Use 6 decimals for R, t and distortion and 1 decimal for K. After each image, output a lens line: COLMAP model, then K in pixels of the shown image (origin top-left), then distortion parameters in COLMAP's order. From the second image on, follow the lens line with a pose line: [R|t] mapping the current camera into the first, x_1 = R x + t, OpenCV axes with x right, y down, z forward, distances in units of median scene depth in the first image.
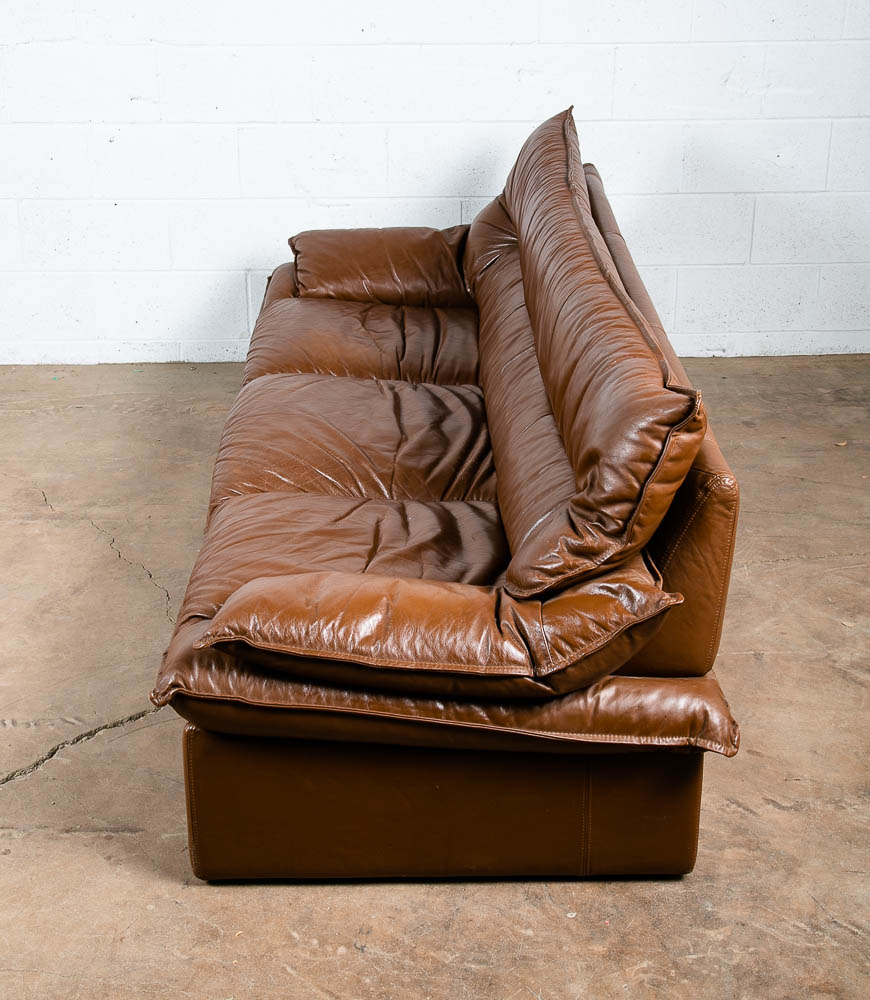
lens RADIAL K [[1510.7, 0, 435.0], [0, 1510.7, 500.0], [0, 0, 1]] dist [0.024409, 0.101740]
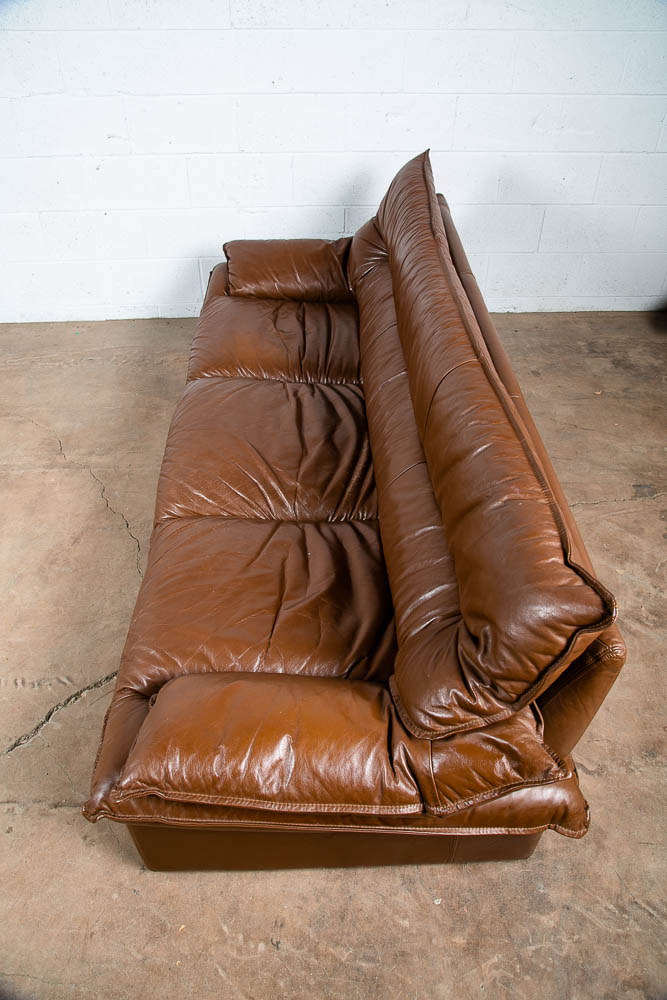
lens RADIAL K [[697.9, 0, 338.2], [0, 697.9, 503.5], [0, 0, 1]] dist [-0.097694, 0.066617]
pose [[0.999819, -0.007370, 0.017543, -0.002605], [0.001886, 0.955782, 0.294071, -0.174010], [-0.018934, -0.293984, 0.955623, 0.418430]]
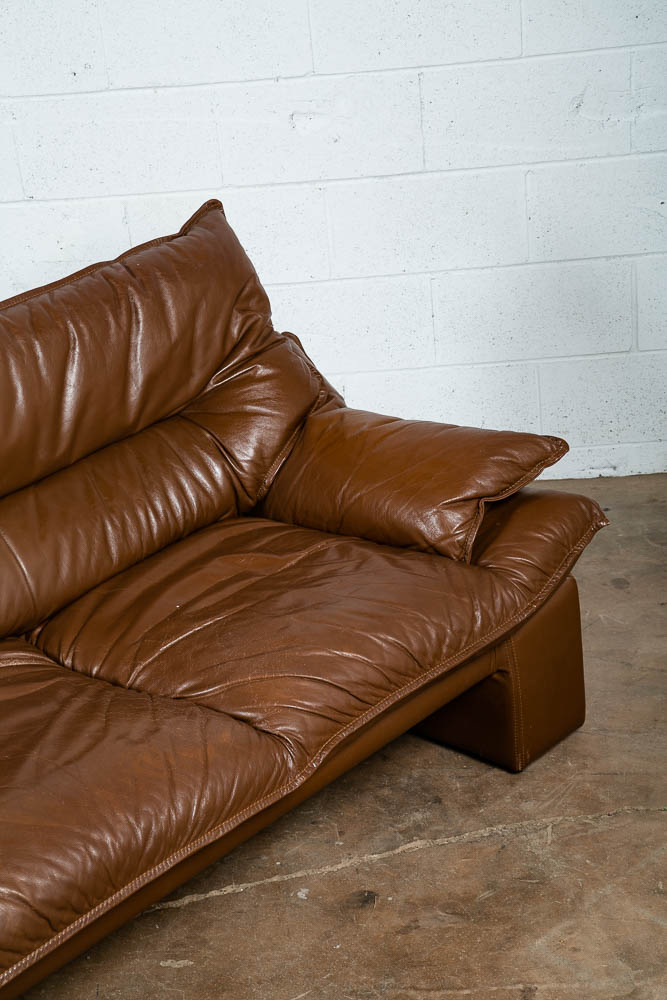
lens RADIAL K [[1763.7, 0, 336.9], [0, 1763.7, 524.1], [0, 0, 1]] dist [0.271822, -0.075219]
pose [[0.993219, -0.046884, -0.106384, 0.222517], [0.045220, 0.998815, -0.018001, -0.093460], [0.107102, 0.013068, 0.994162, 0.192497]]
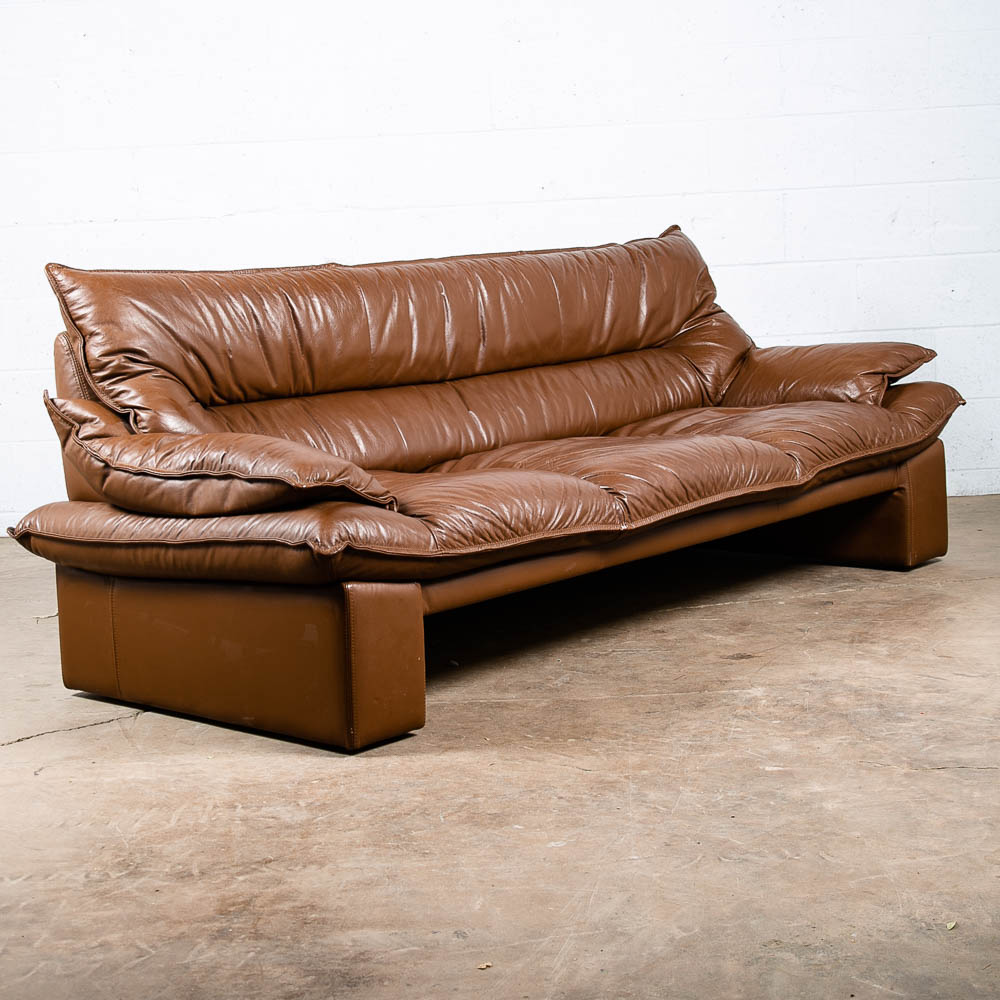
lens RADIAL K [[1945.1, 0, 470.2], [0, 1945.1, 500.3], [0, 0, 1]] dist [0.039501, 0.099326]
pose [[0.997275, -0.039242, -0.062476, -0.029232], [0.018838, 0.954181, -0.298638, 0.417495], [0.071332, 0.296647, 0.952319, -0.328547]]
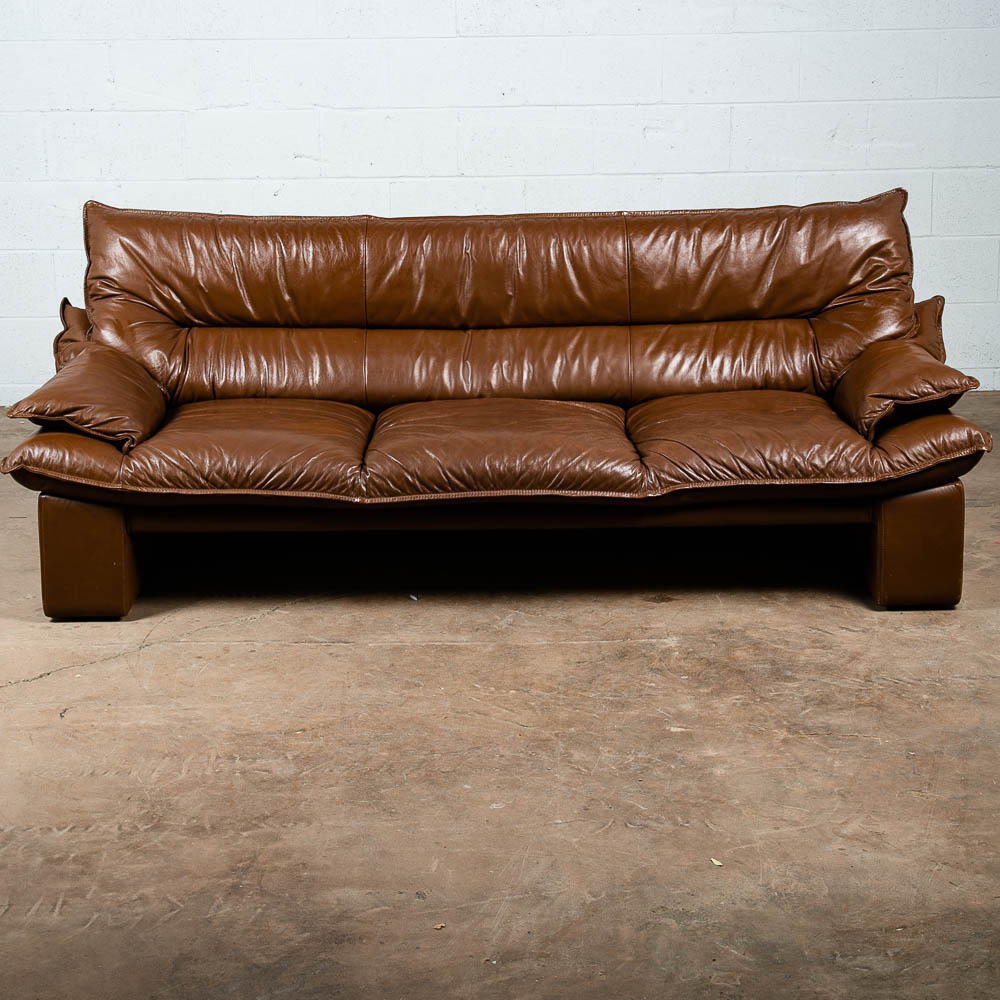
lens RADIAL K [[2087.3, 0, 500.0], [0, 2087.3, 500.0], [0, 0, 1]] dist [0.068202, 0.215491]
pose [[0.999700, -0.006481, -0.023640, -0.020708], [0.002506, 0.986378, -0.164473, 0.324684], [0.024384, 0.164364, 0.986098, -0.641253]]
